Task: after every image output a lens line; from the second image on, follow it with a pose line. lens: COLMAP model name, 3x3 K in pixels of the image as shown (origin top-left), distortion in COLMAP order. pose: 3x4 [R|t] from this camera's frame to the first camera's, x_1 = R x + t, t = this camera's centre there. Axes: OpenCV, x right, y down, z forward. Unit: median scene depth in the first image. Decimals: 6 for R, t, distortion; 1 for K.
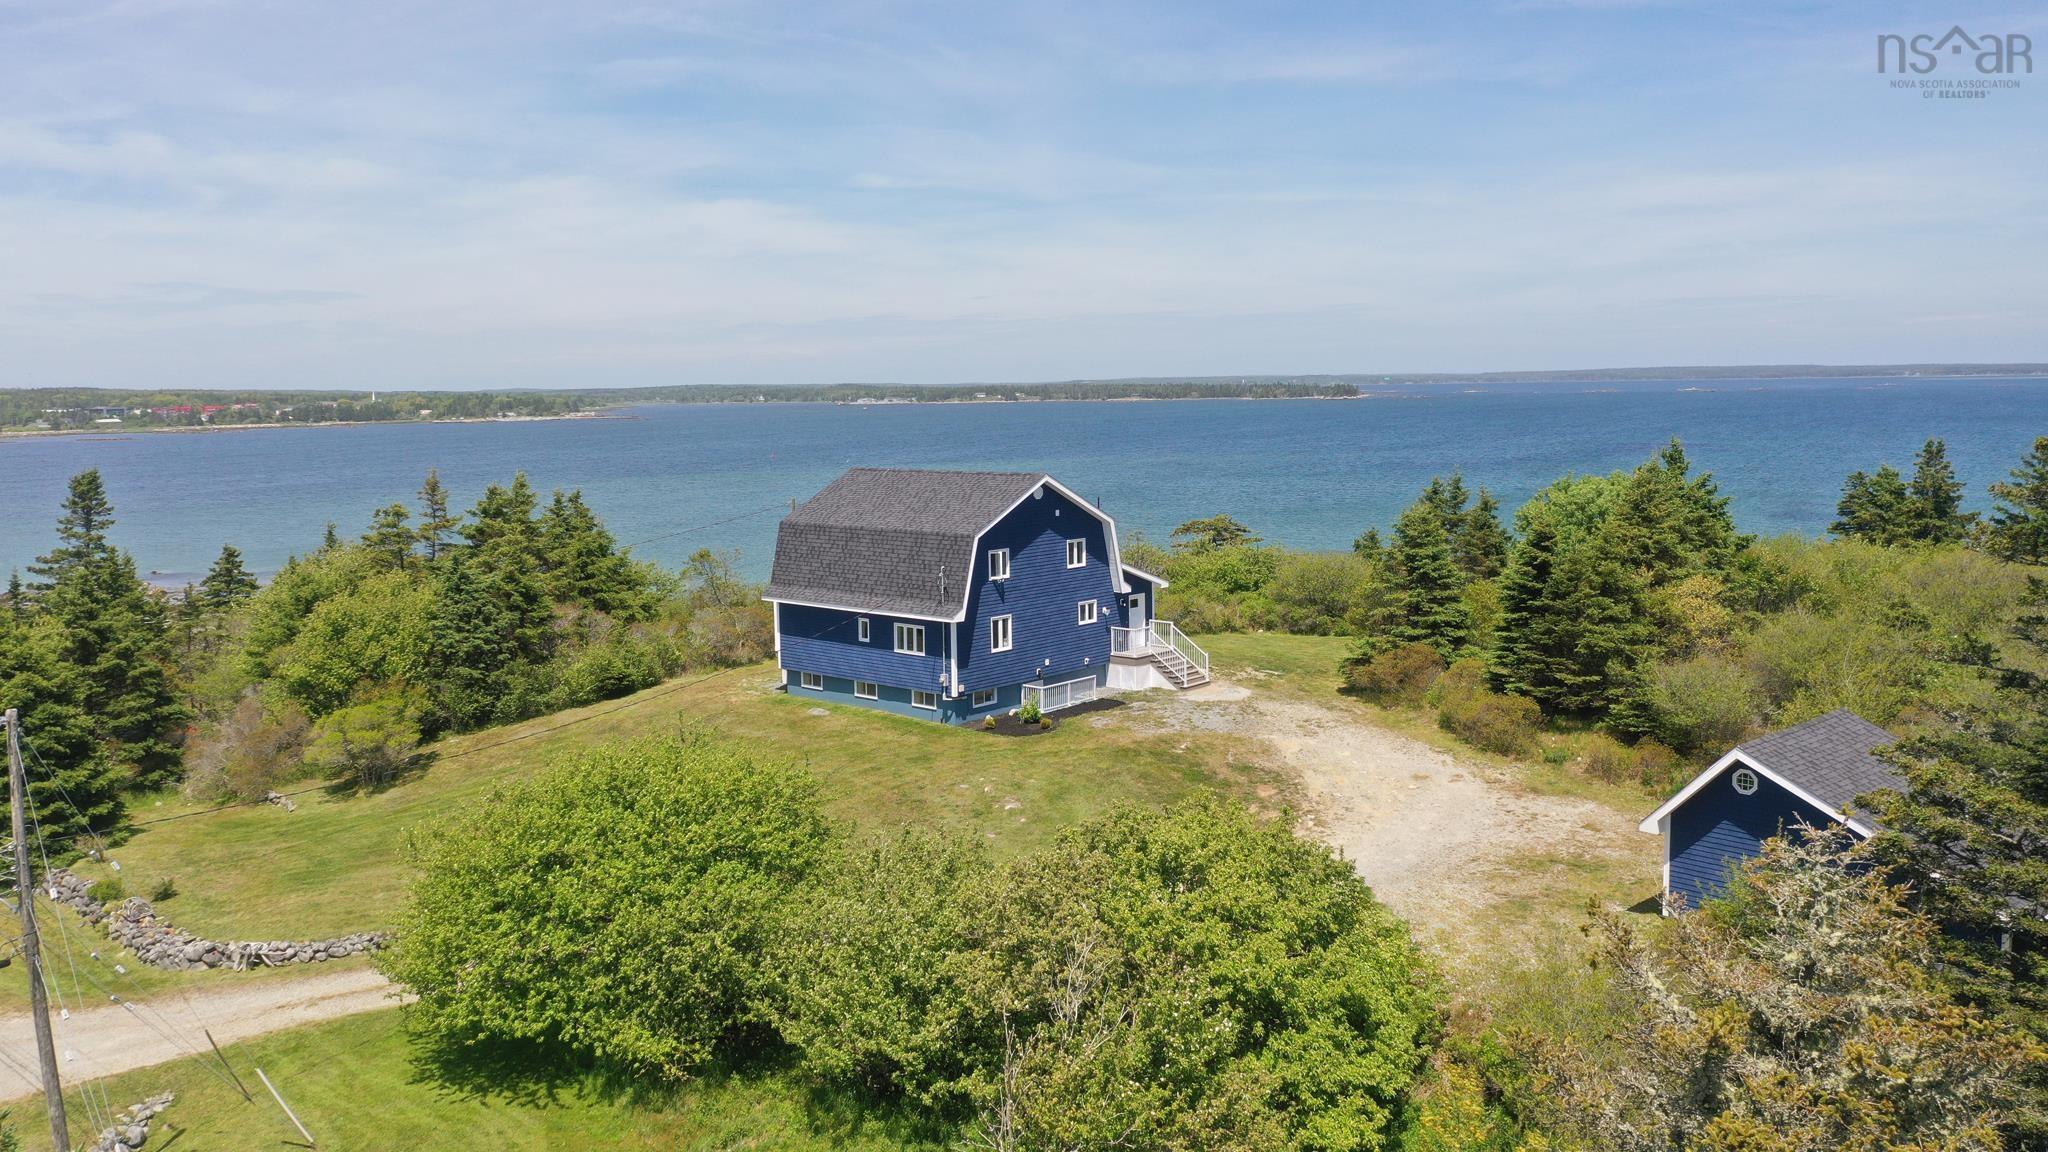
lens RADIAL K [[1626.9, 0, 1024.0], [0, 1626.9, 576.0], [0, 0, 1]] dist [0.000556, 0.003847]
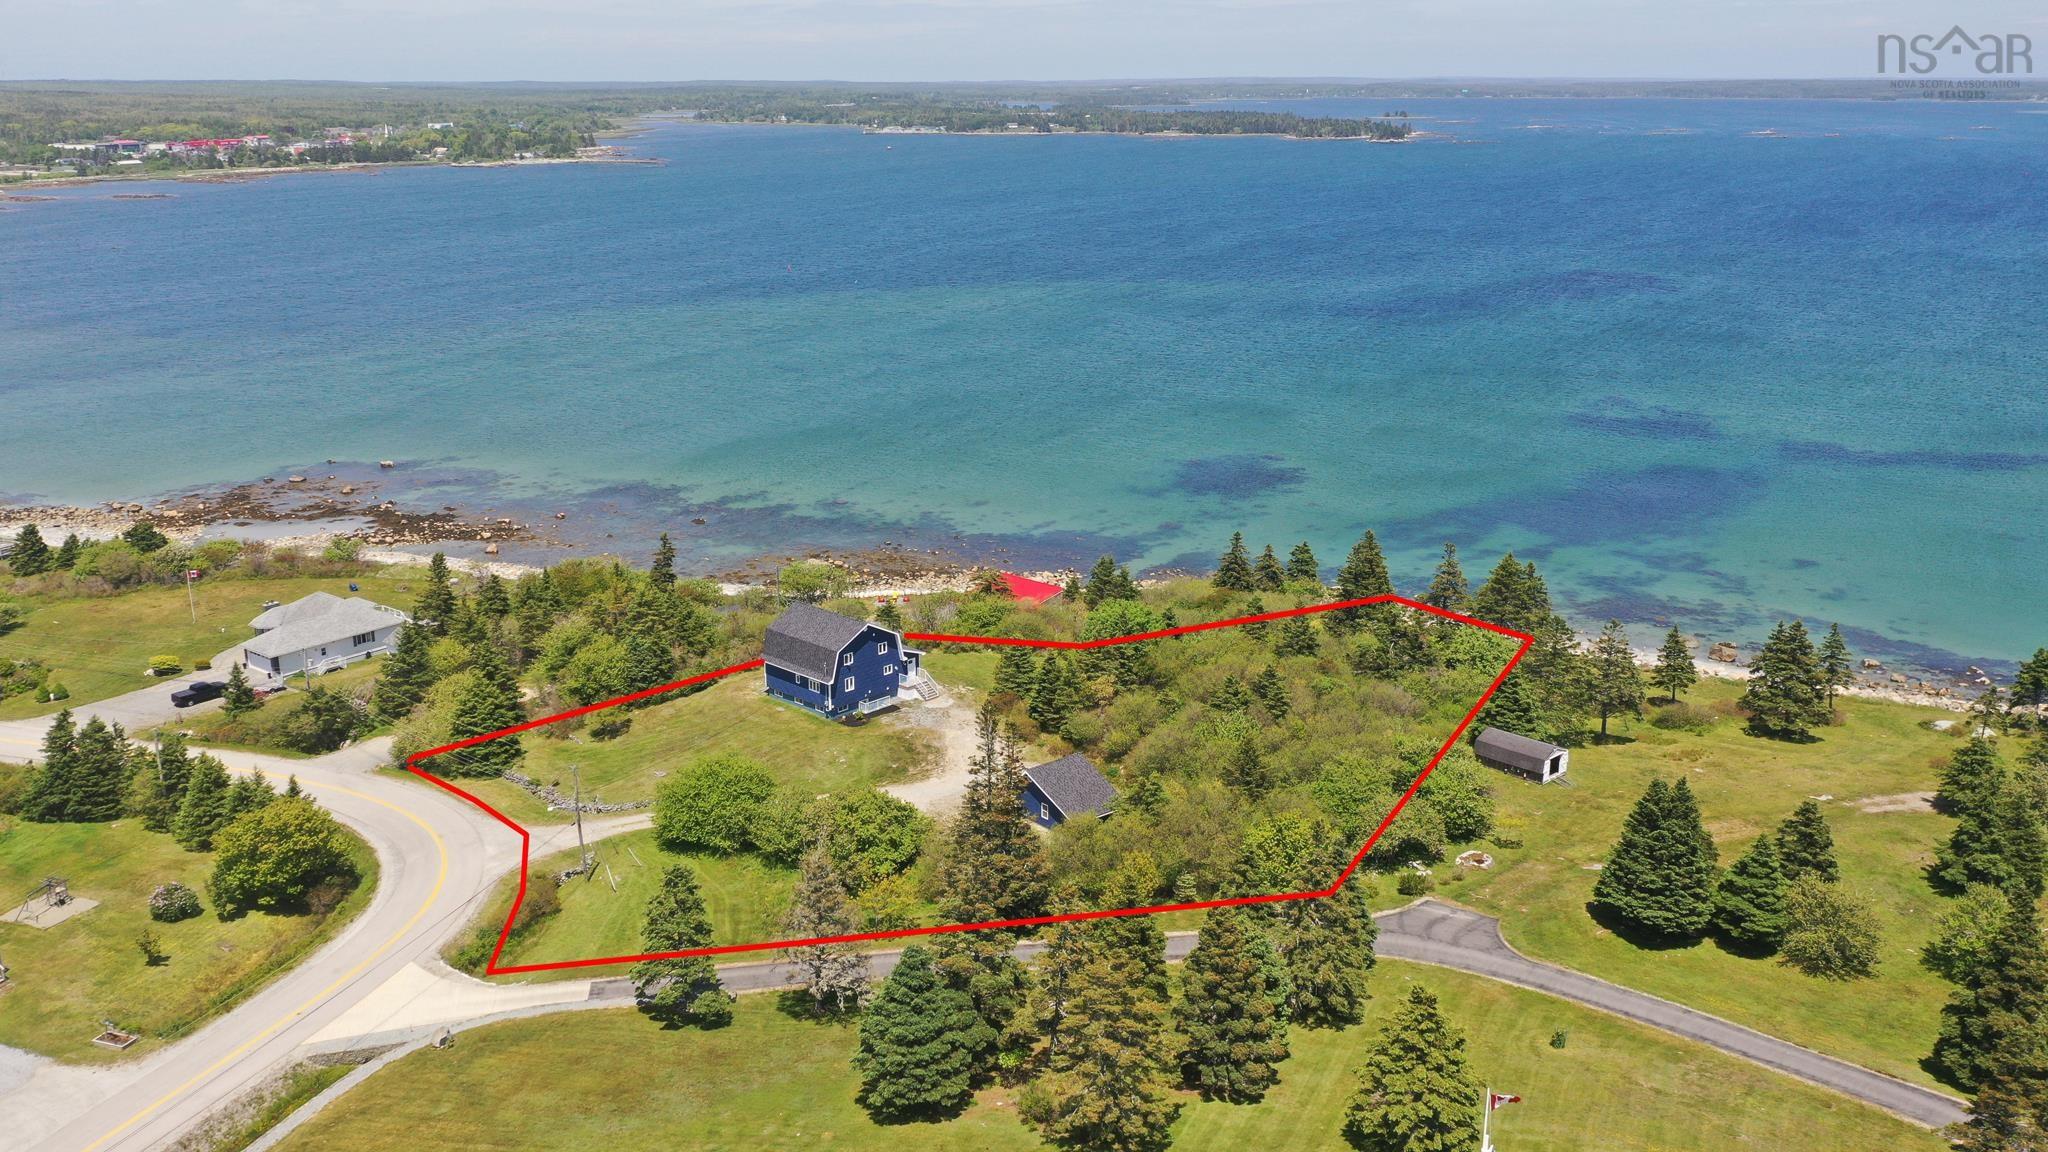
lens RADIAL K [[1747.7, 0, 1024.0], [0, 1747.7, 576.0], [0, 0, 1]] dist [0.002723, 0.002589]
pose [[0.999471, 0.023025, -0.022981, 0.314425], [-0.019002, 0.986599, 0.162056, -0.573758], [0.026404, -0.161534, 0.986514, -1.662436]]
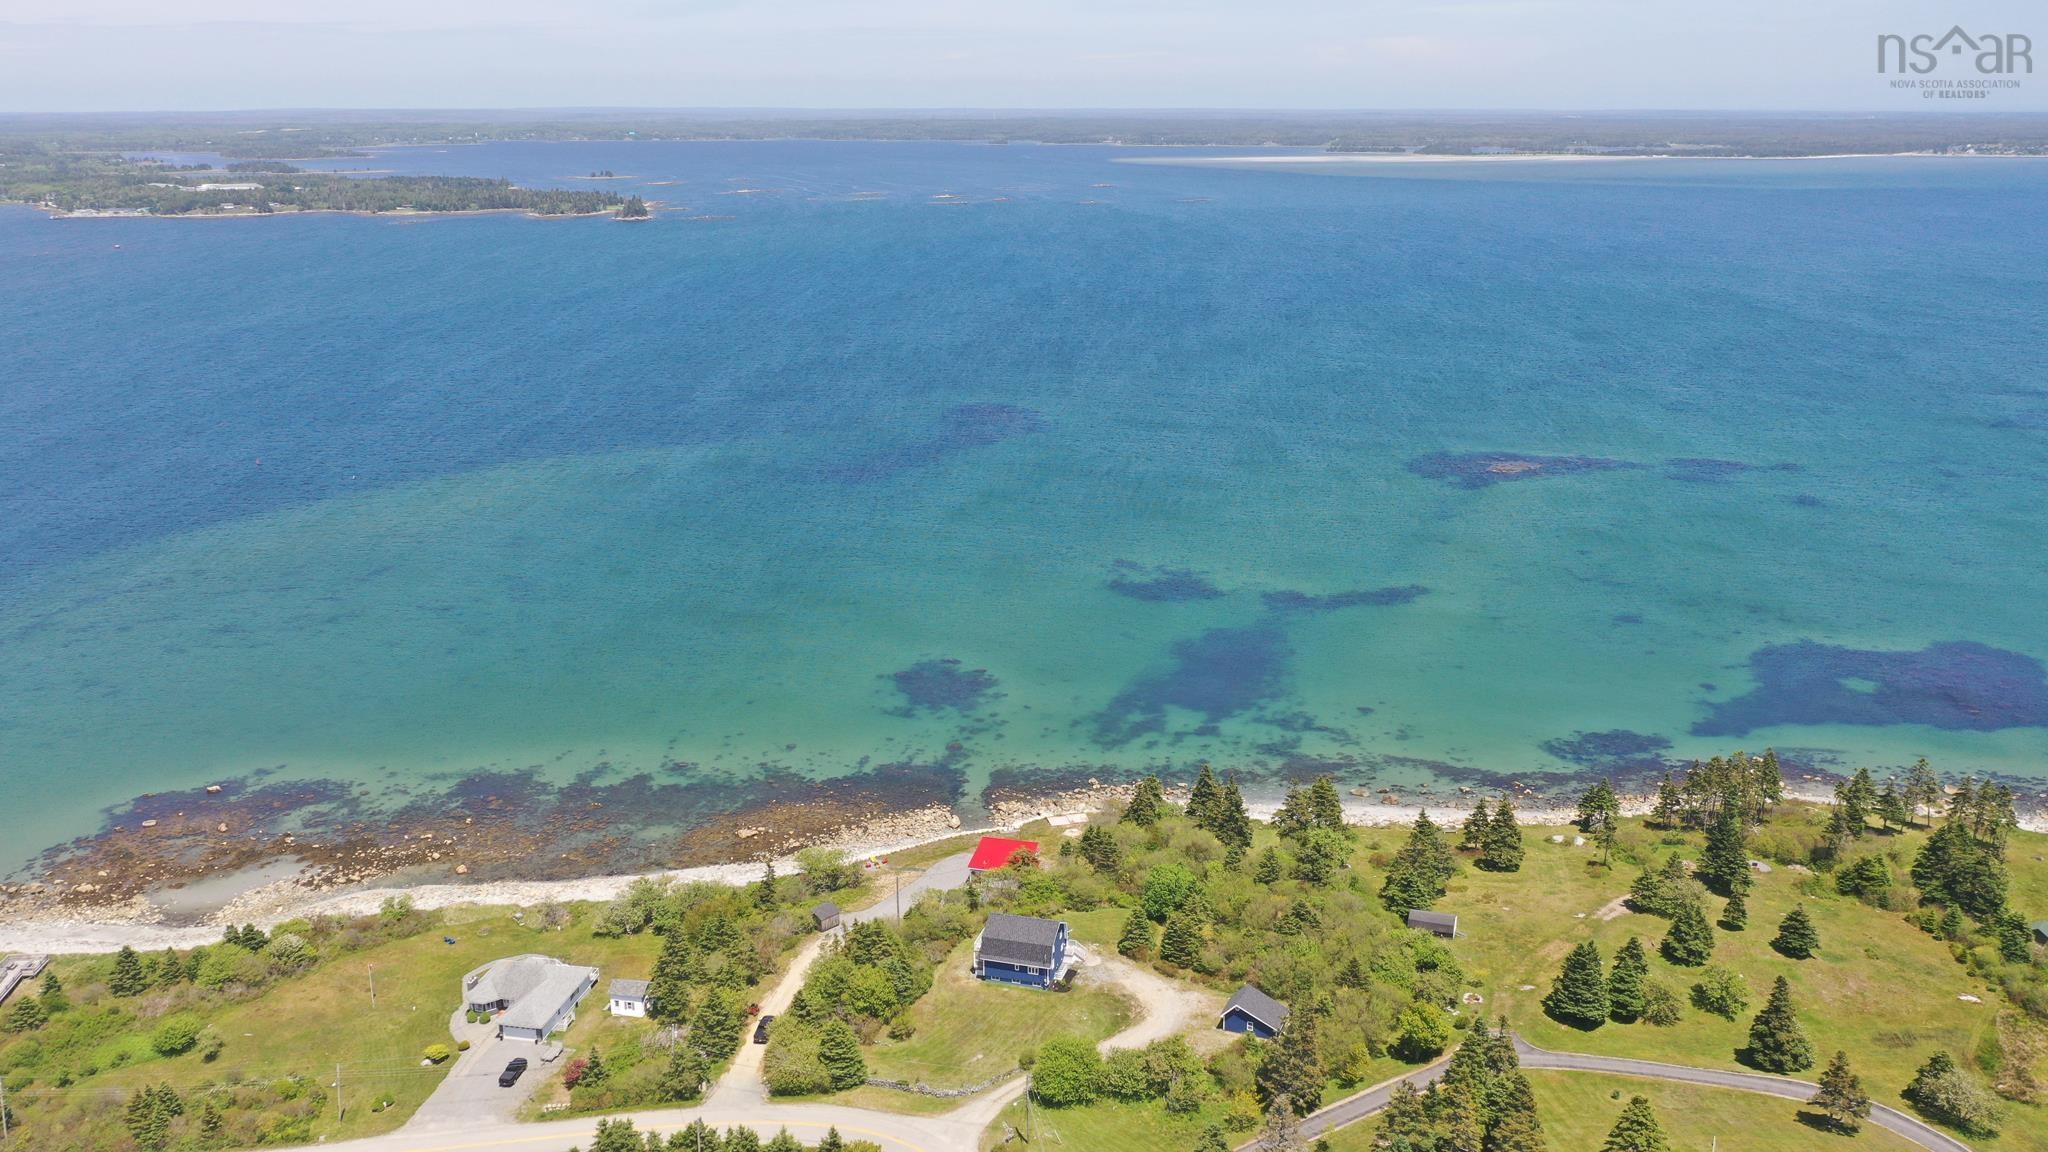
lens RADIAL K [[1747.7, 0, 1024.0], [0, 1747.7, 576.0], [0, 0, 1]] dist [0.002723, 0.002589]
pose [[0.895057, -0.099781, 0.434645, -1.752572], [0.029868, 0.985872, 0.164818, -1.530530], [-0.444950, -0.134540, 0.885392, -2.486712]]
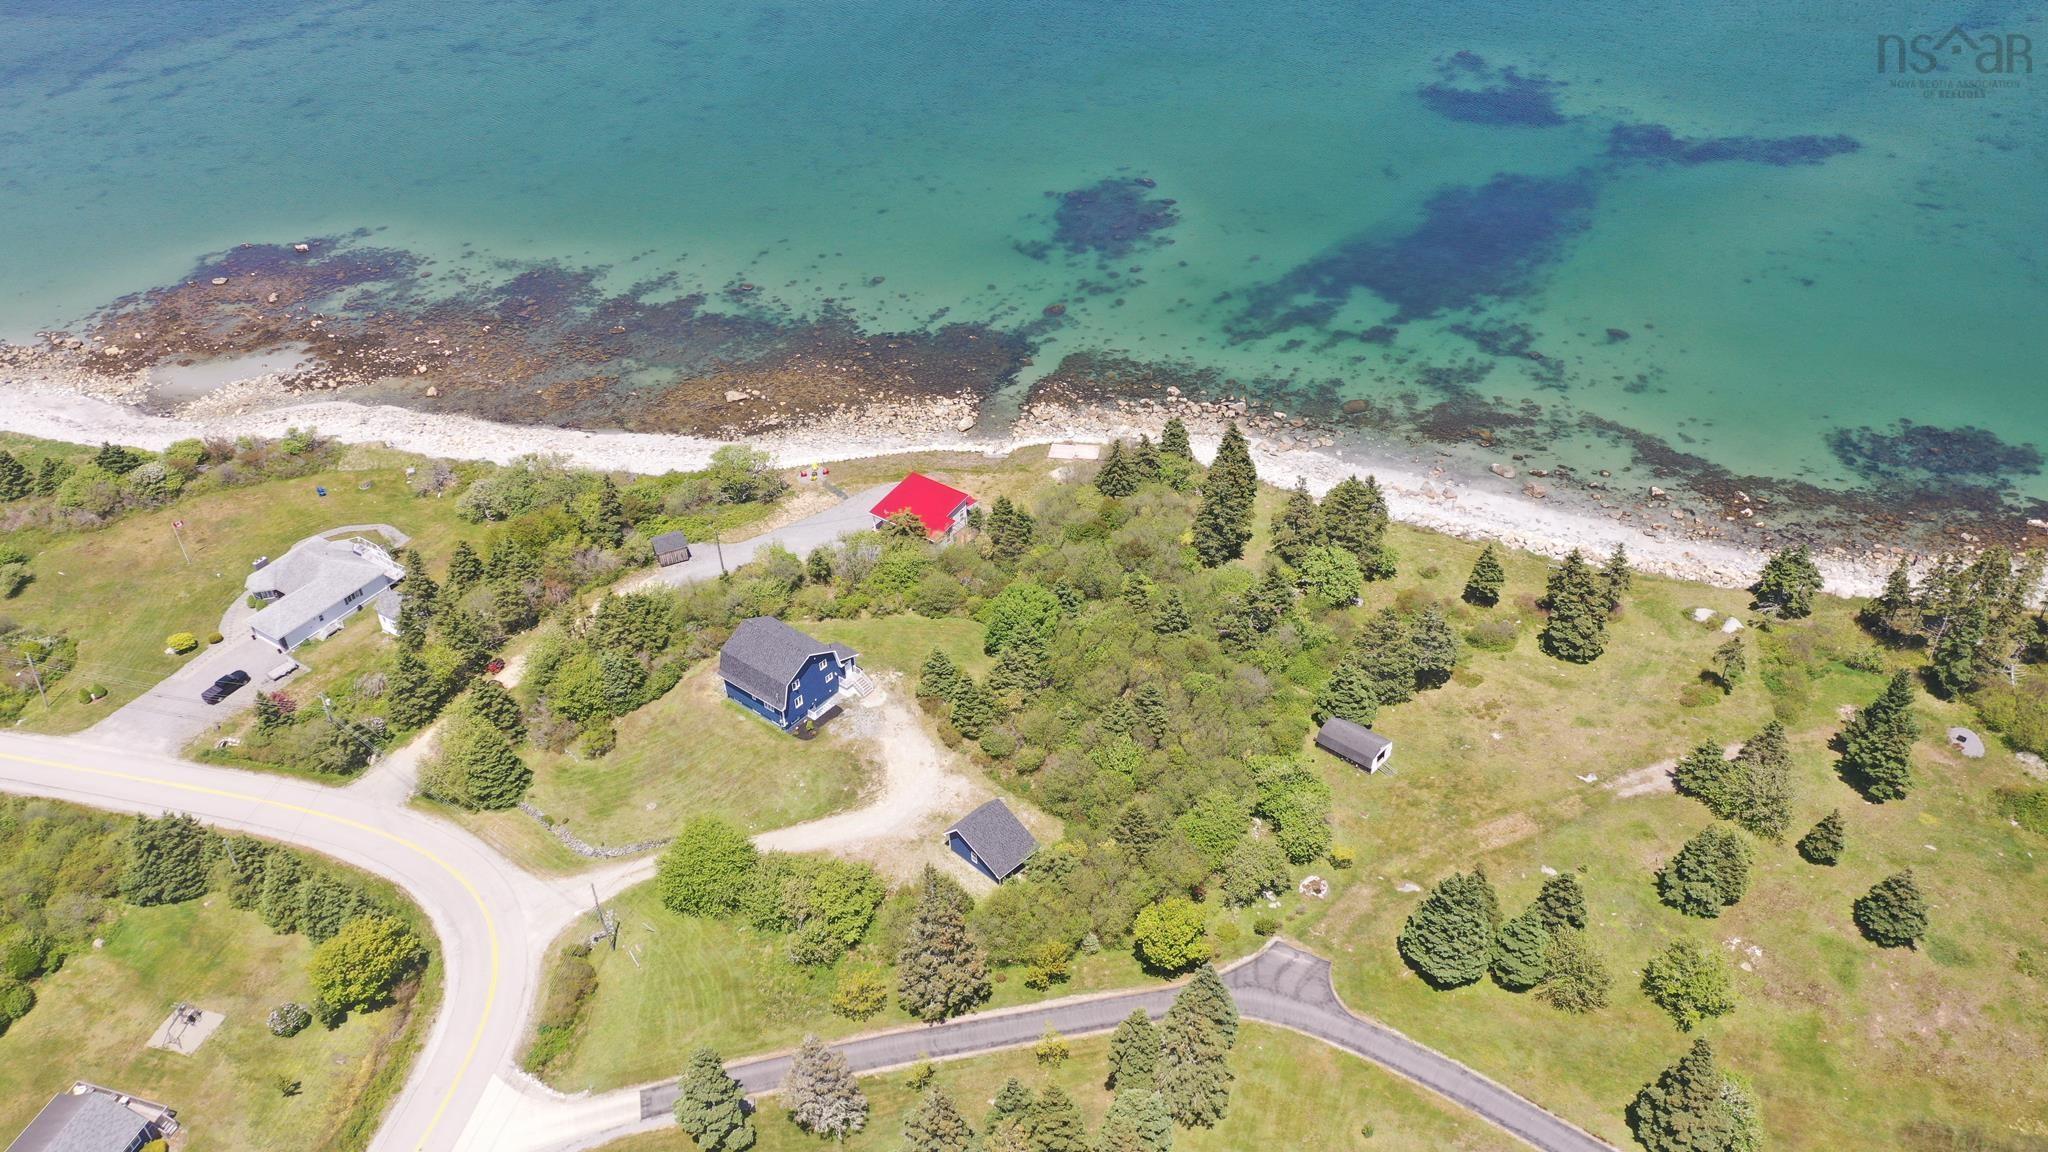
lens RADIAL K [[1626.9, 0, 1024.0], [0, 1626.9, 576.0], [0, 0, 1]] dist [0.000556, 0.003847]
pose [[0.998387, -0.043839, 0.036072, 0.301271], [0.019476, 0.861311, 0.507705, -1.669542], [-0.053326, -0.506184, 0.860775, -1.501597]]
